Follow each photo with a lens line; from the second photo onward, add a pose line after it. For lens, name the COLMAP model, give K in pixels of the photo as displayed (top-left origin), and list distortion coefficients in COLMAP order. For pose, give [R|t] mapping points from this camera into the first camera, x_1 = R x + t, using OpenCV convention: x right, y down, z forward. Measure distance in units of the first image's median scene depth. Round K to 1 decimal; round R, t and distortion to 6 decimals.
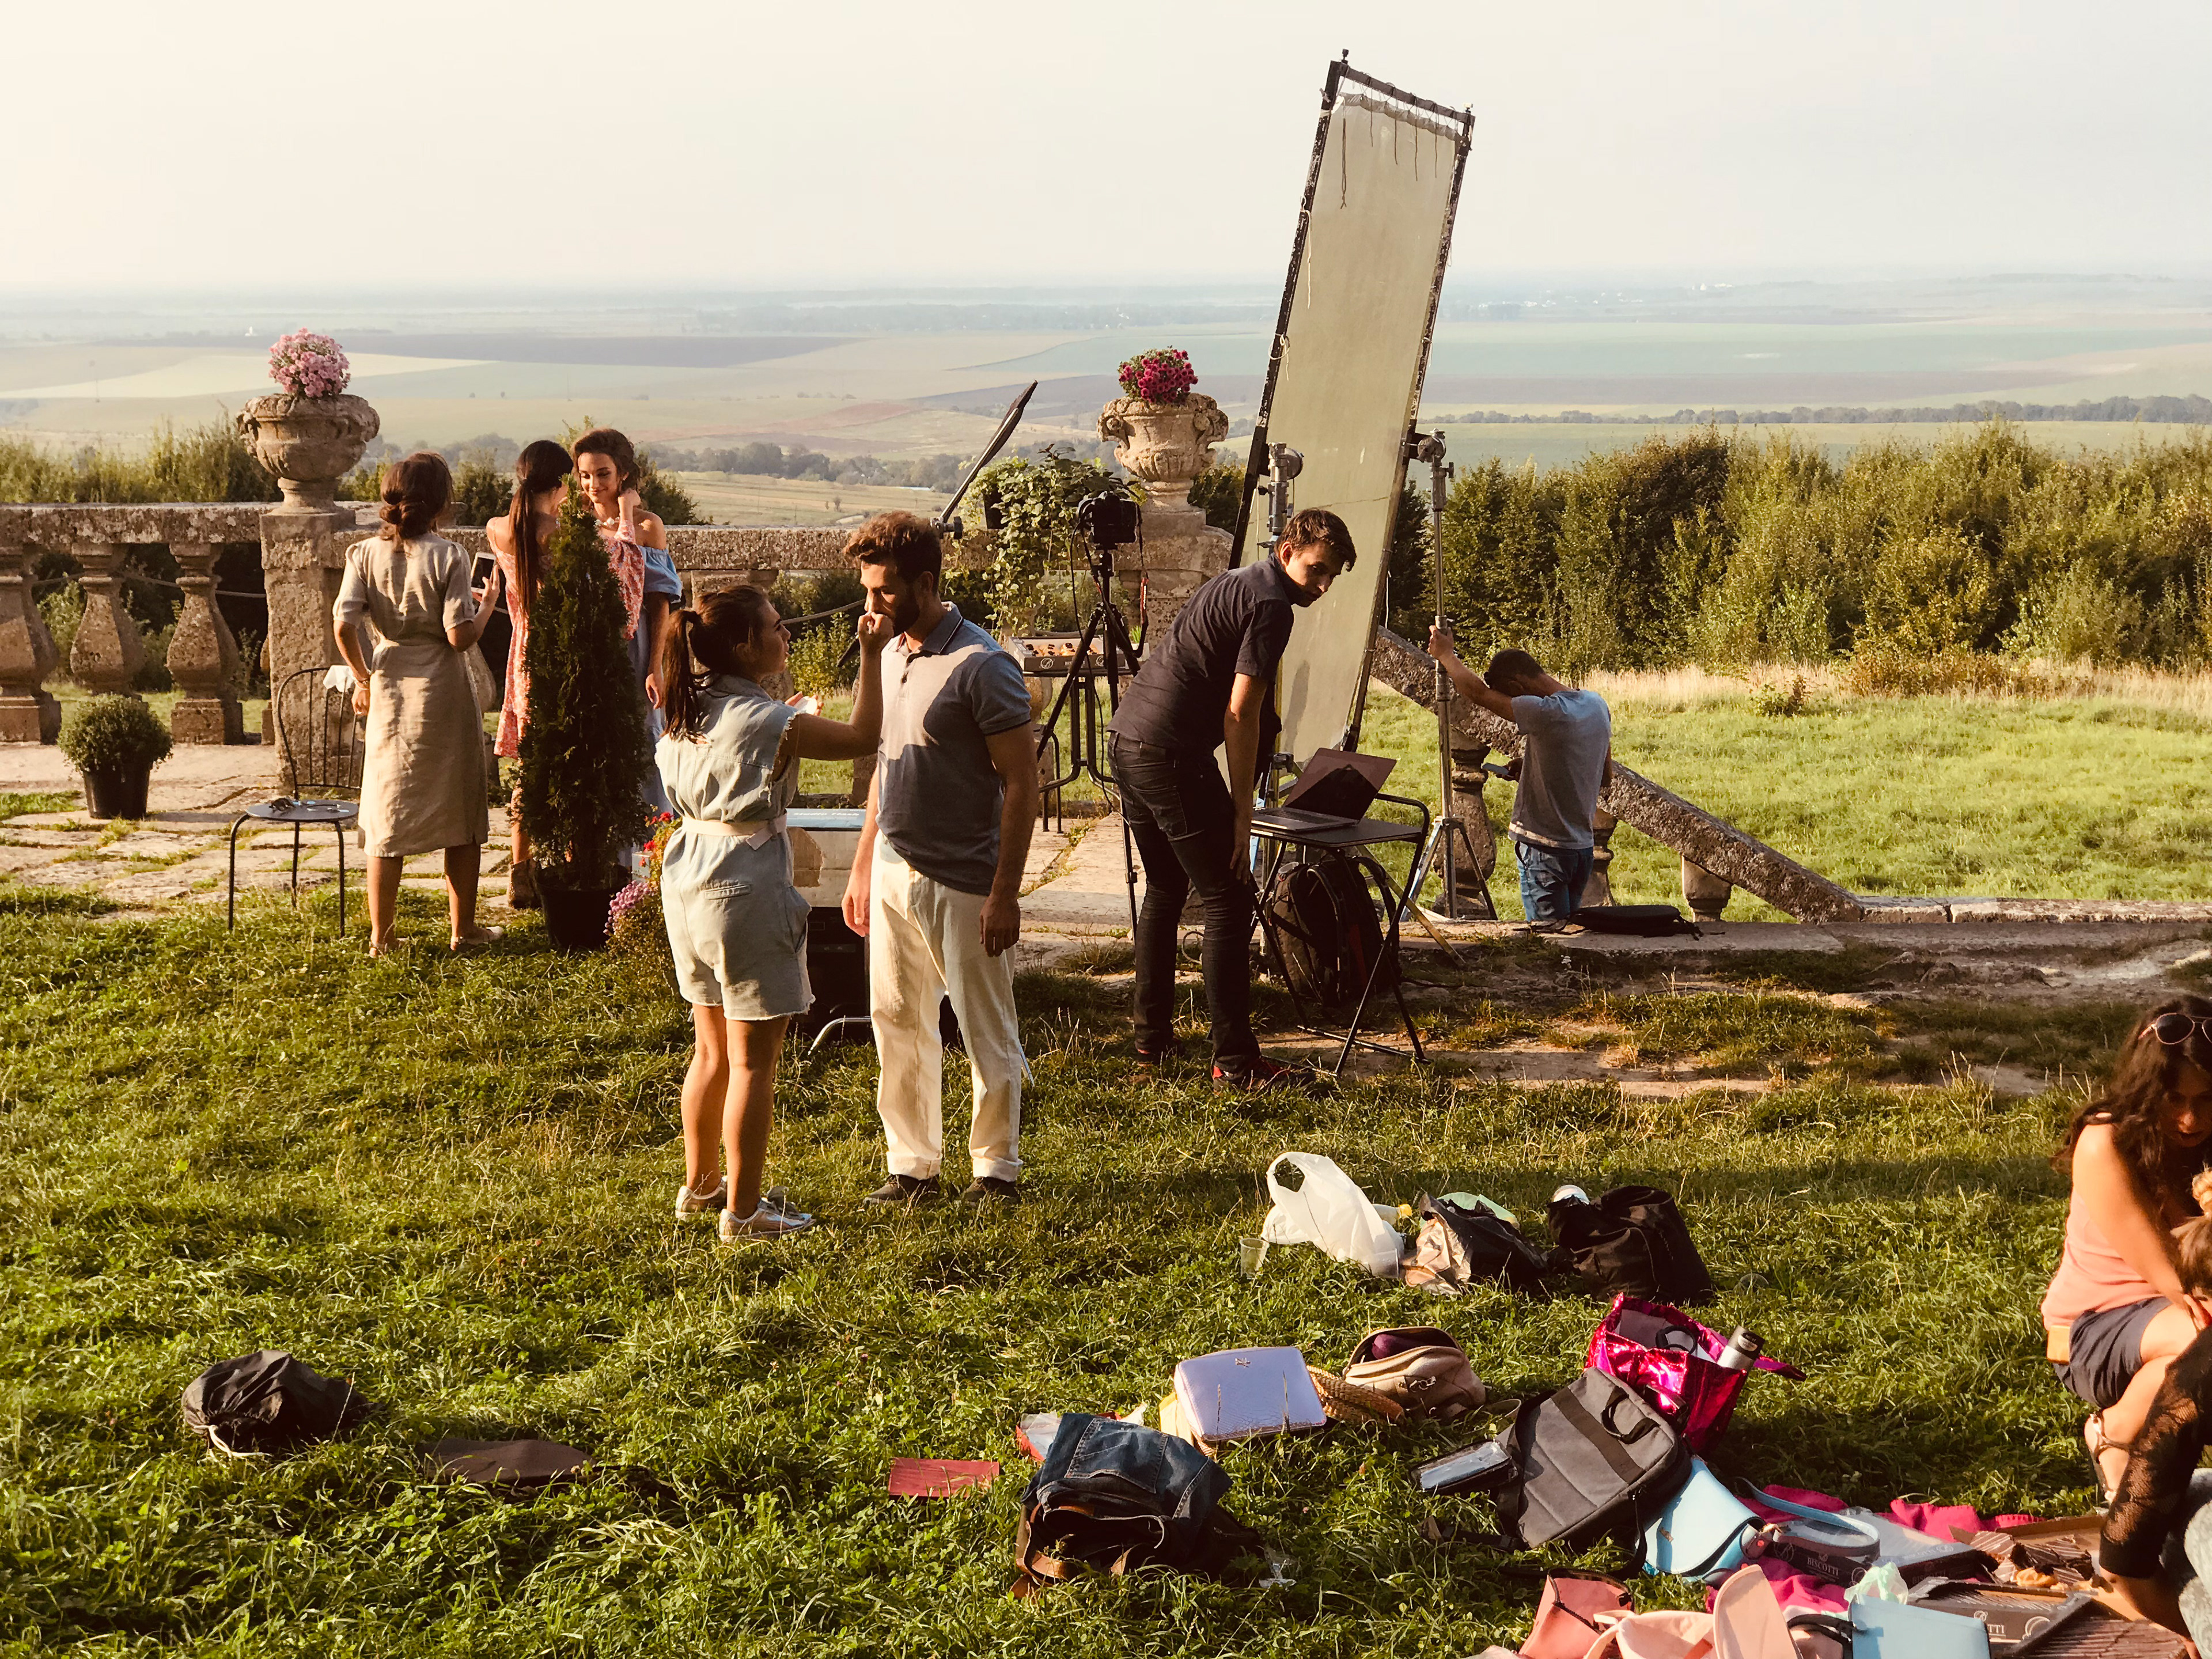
lens RADIAL K [[3750.5, 0, 1106.0], [0, 3750.5, 829.5], [0, 0, 1]] dist [-0.273672, 0.003379]
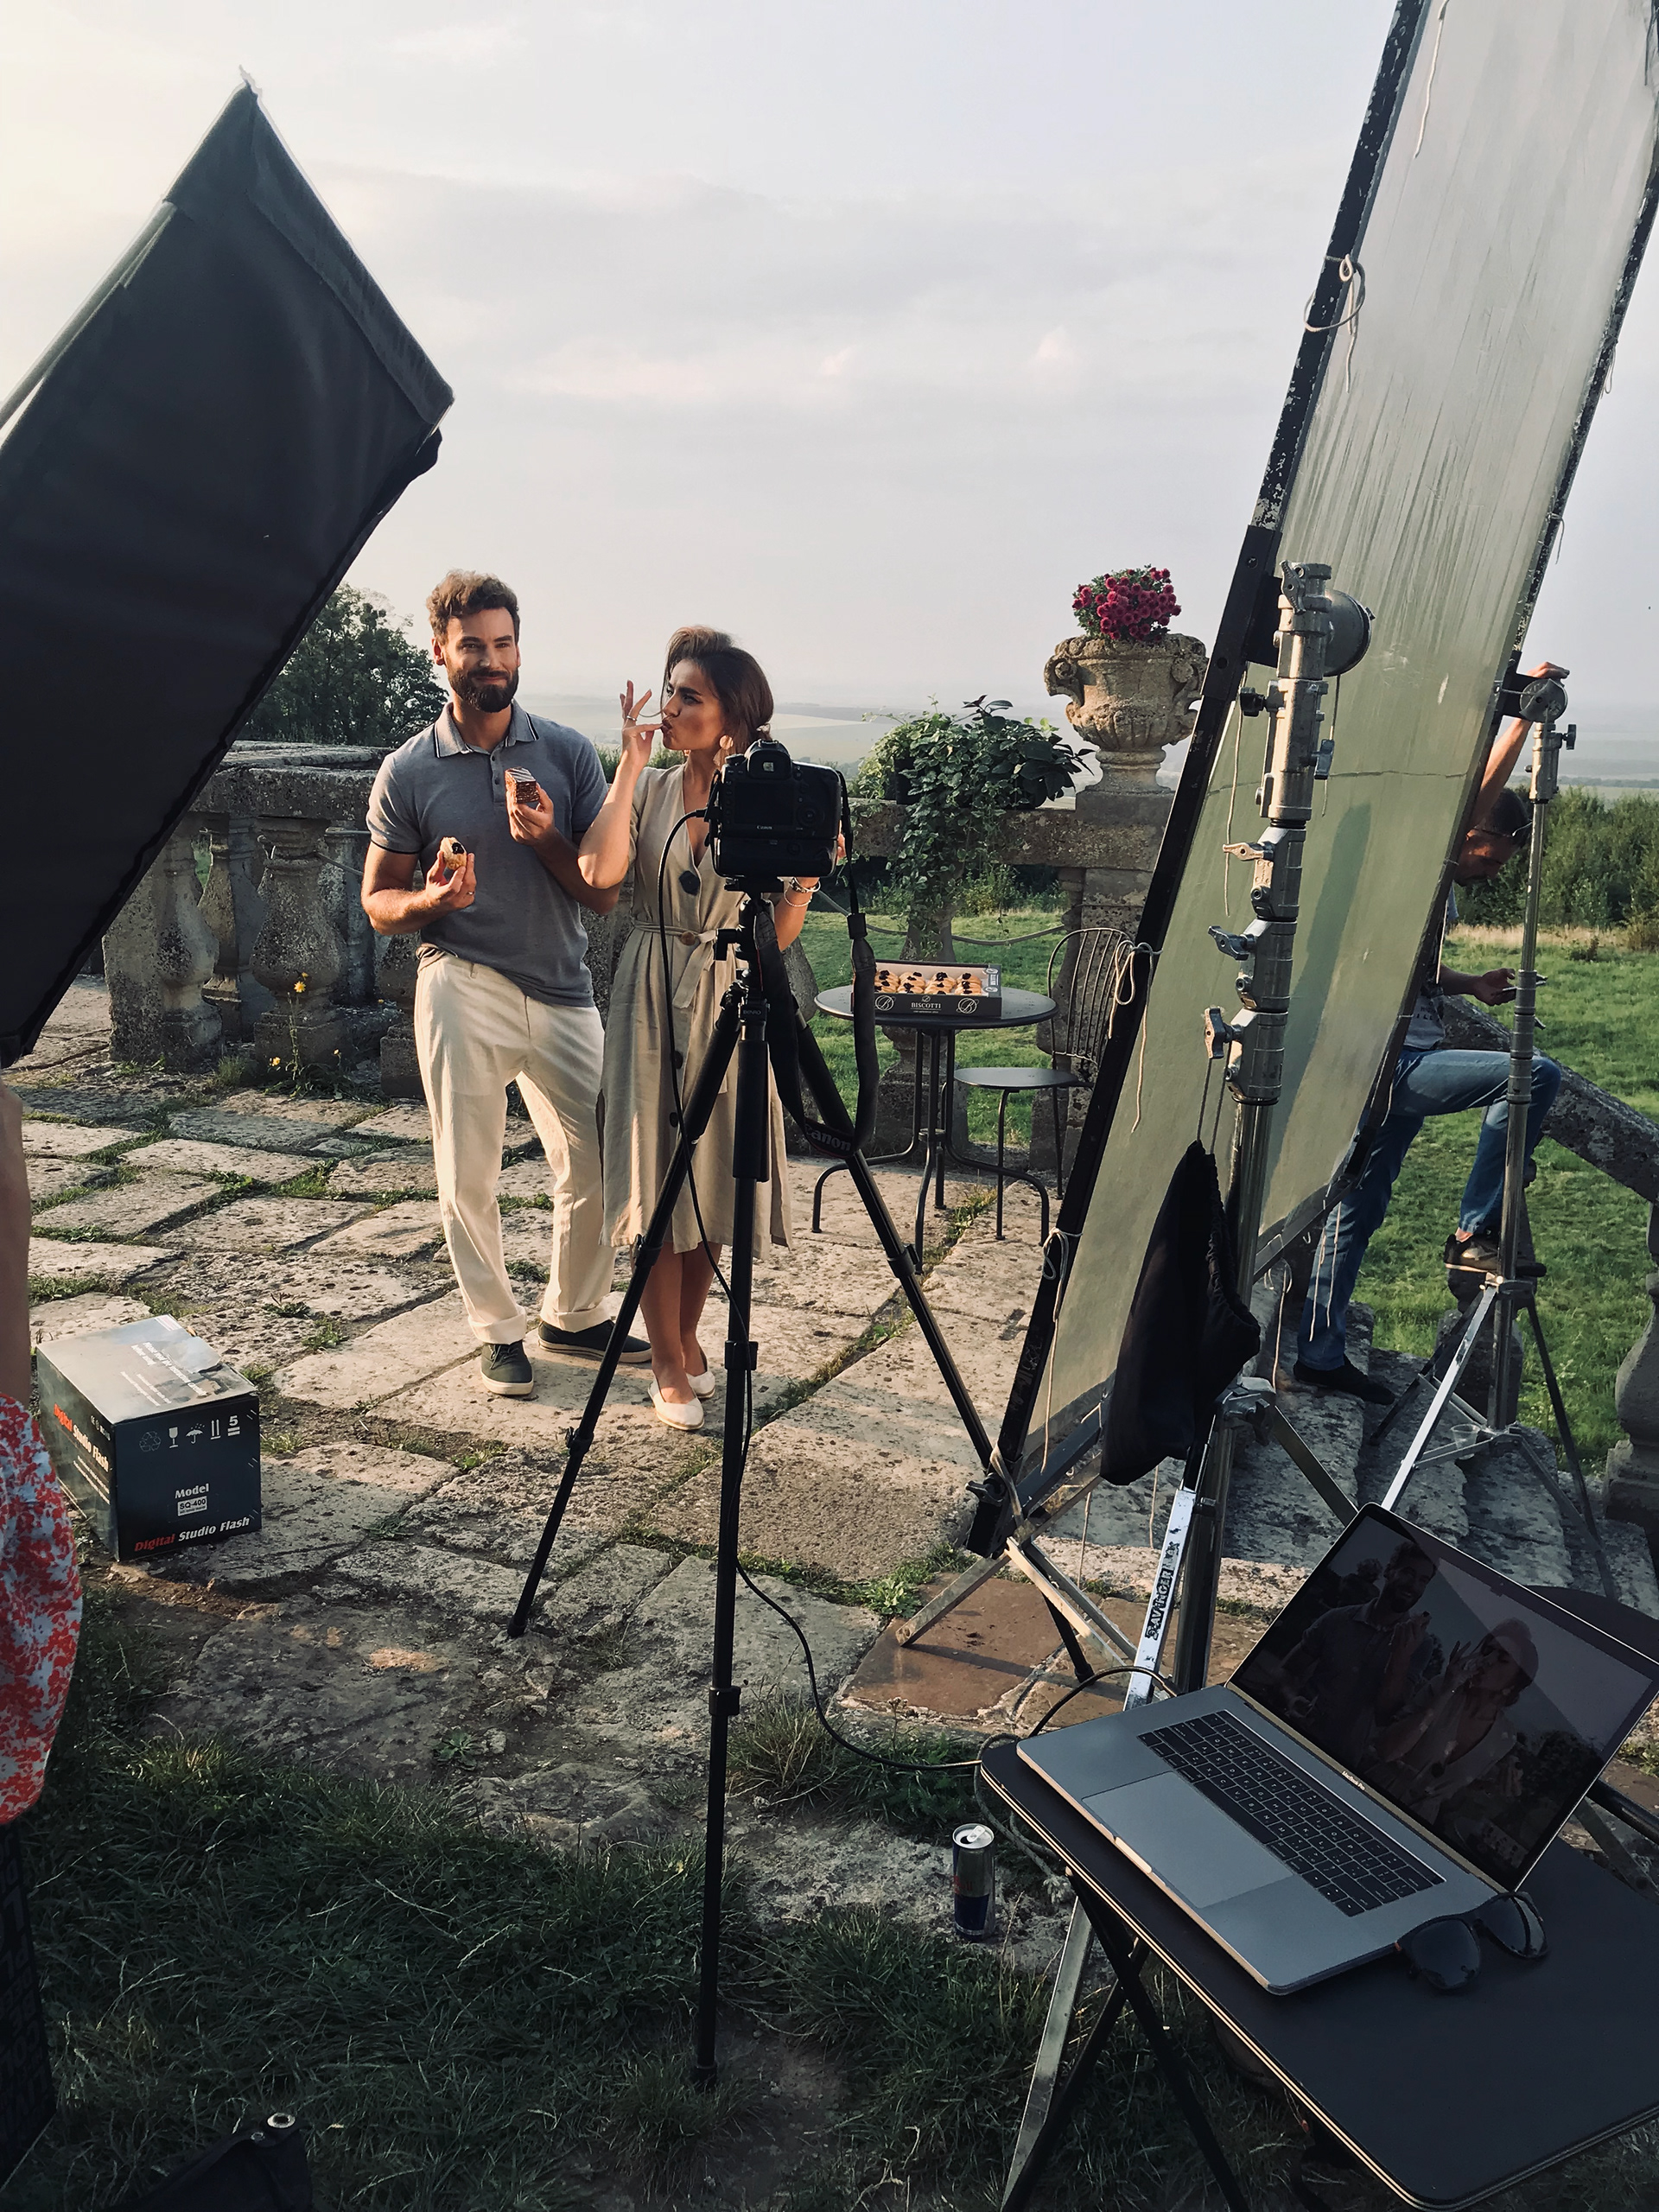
lens RADIAL K [[1836.5, 0, 829.5], [0, 1836.5, 1106.0], [0, 0, 1]] dist [0.016056, -0.004395]
pose [[0.981456, 0.077815, -0.175181, 0.027491], [-0.064298, 0.994592, 0.081560, -0.048418], [0.180581, -0.068784, 0.981152, 0.622781]]
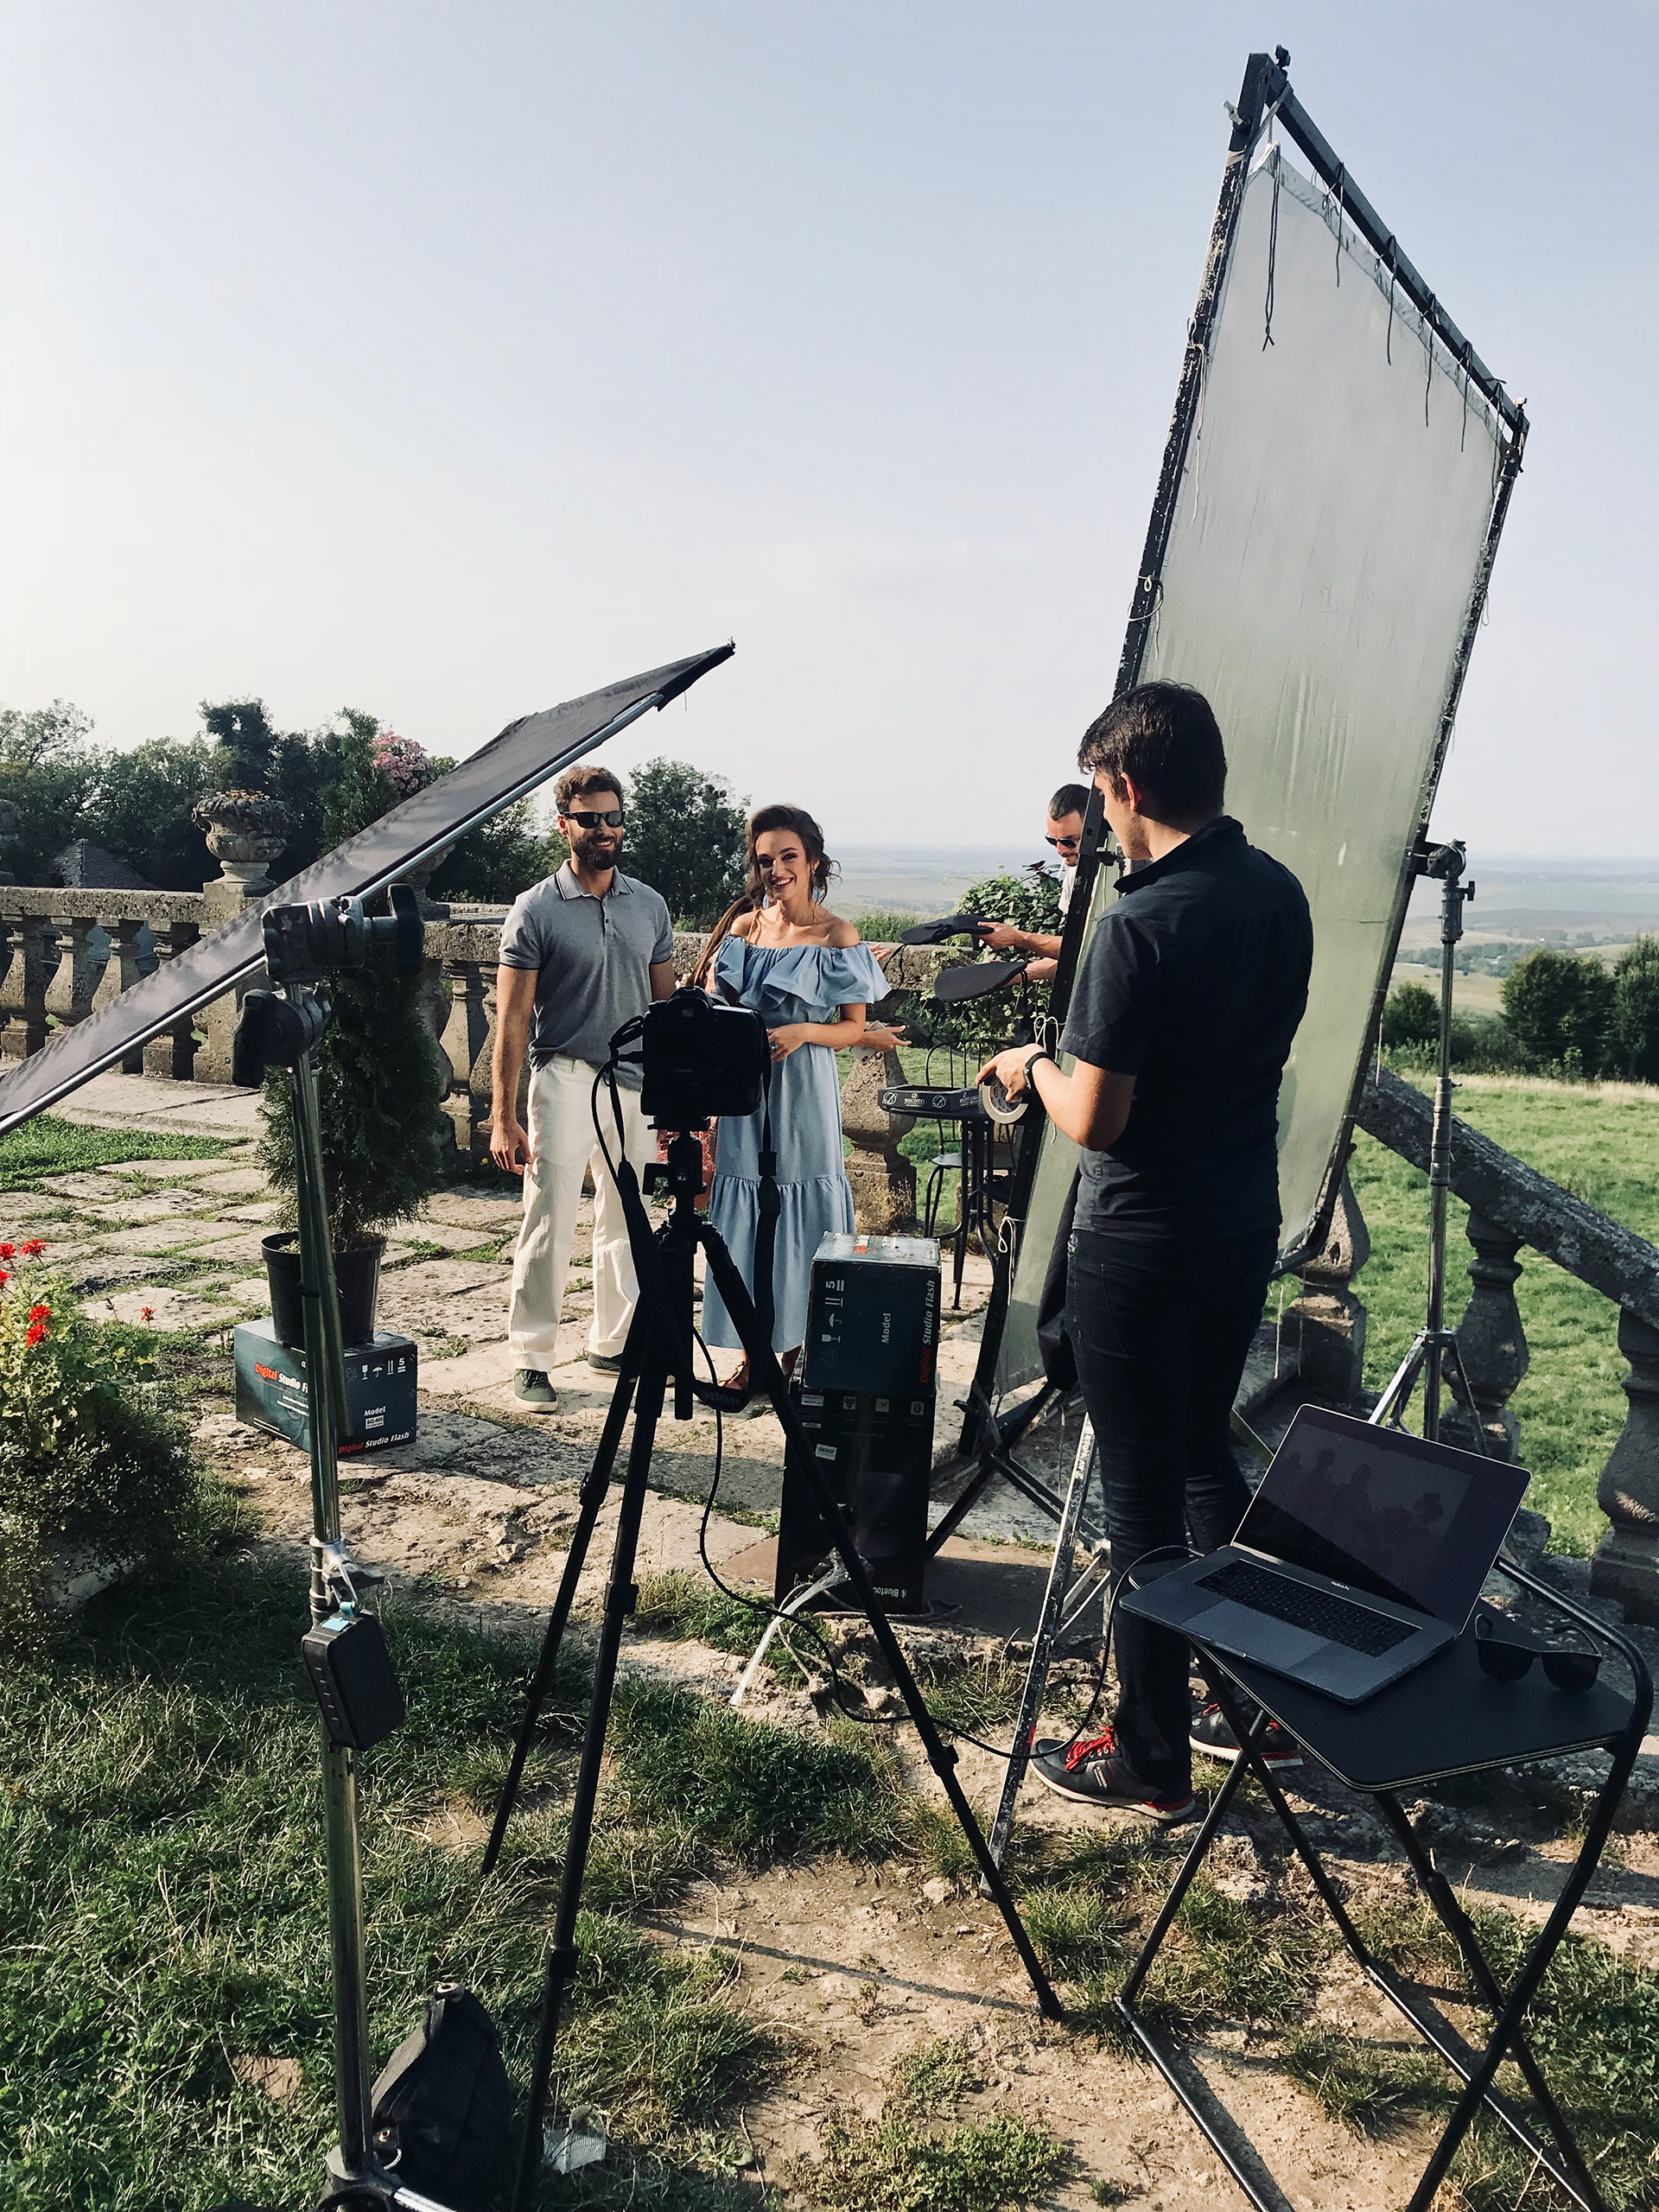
lens RADIAL K [[1836.5, 0, 829.5], [0, 1836.5, 1106.0], [0, 0, 1]] dist [0.016056, -0.004395]
pose [[0.931656, 0.078093, -0.354850, 0.098919], [-0.082011, 0.996623, 0.004013, -0.041396], [0.353965, 0.025363, 0.934915, 0.568463]]
